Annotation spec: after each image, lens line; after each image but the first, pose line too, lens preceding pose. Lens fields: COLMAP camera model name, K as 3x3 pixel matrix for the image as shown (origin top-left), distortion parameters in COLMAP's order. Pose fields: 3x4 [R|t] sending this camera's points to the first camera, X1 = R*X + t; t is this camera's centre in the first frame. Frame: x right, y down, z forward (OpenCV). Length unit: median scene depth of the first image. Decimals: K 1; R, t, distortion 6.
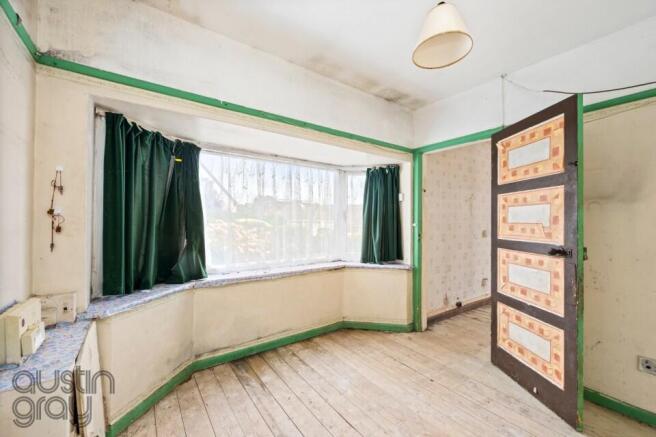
lens RADIAL K [[265.1, 0, 327.0], [0, 265.1, 217.3], [0, 0, 1]] dist [0.000322, -0.000161]
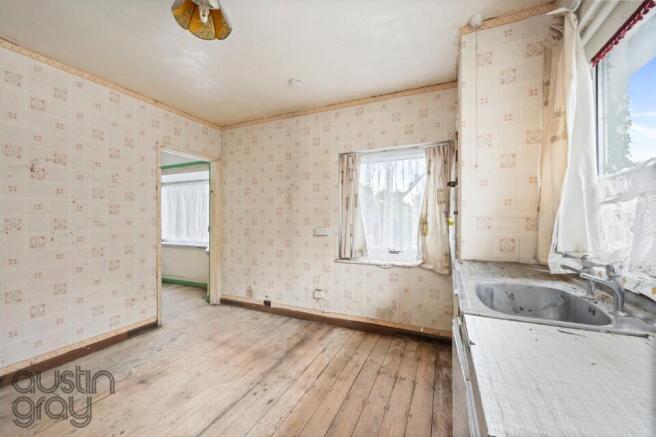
lens RADIAL K [[265.1, 0, 325.7], [0, 265.1, 221.7], [0, 0, 1]] dist [0.000322, -0.000161]
pose [[0.499908, -0.010841, -0.866011, 1.474372], [0.006568, 0.999940, -0.008726, 0.047026], [0.866054, -0.001326, 0.499949, 0.726441]]
